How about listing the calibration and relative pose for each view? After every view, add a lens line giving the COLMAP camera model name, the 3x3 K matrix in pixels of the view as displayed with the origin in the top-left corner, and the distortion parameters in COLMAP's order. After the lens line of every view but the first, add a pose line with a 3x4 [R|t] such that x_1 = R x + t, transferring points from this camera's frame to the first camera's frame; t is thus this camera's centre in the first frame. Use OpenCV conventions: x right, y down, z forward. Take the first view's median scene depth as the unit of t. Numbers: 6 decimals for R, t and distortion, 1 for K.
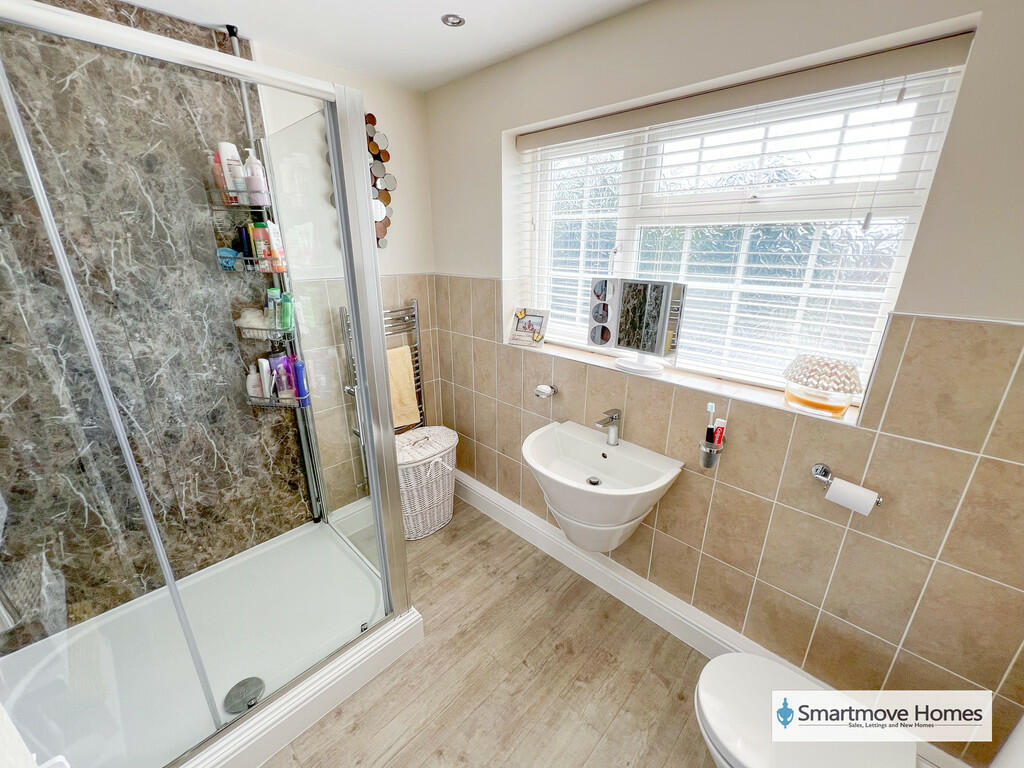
lens RADIAL K [[411.4, 0, 508.5], [0, 411.4, 382.6], [0, 0, 1]] dist [-0.001935, 0.000133]
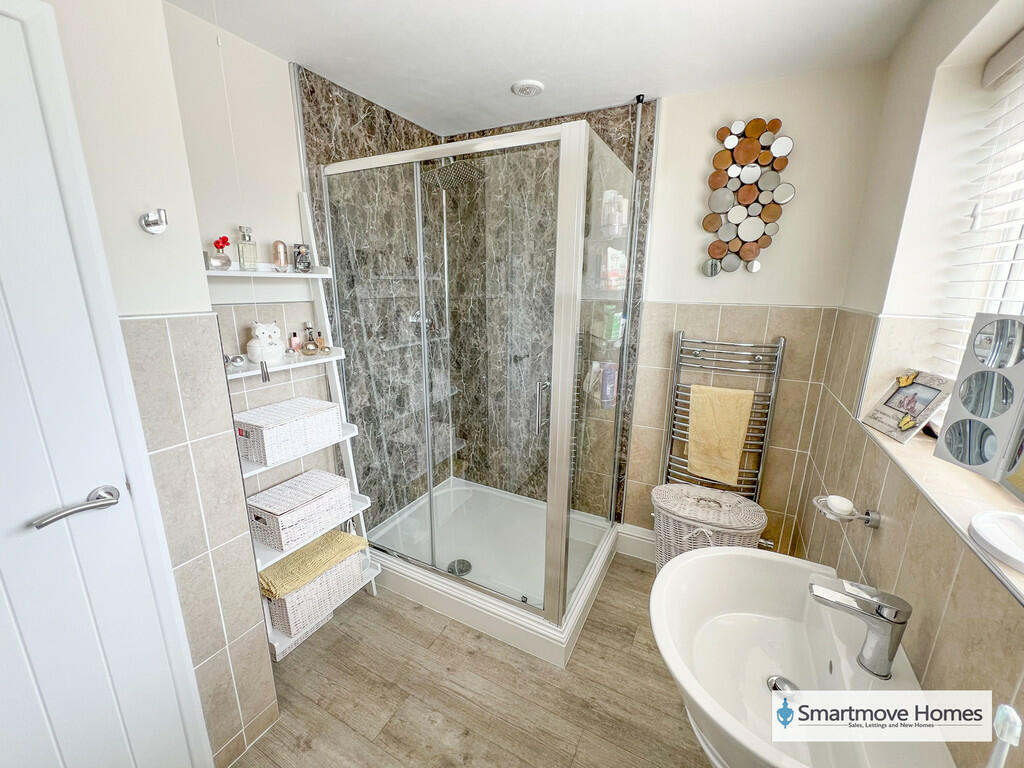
lens RADIAL K [[411.4, 0, 516.7], [0, 411.4, 383.0], [0, 0, 1]] dist [-0.001935, 0.000133]
pose [[0.290020, 0.221066, -0.931138, 0.472123], [-0.316227, 0.940442, 0.124780, -0.075571], [0.903266, 0.258263, 0.342654, 0.387715]]
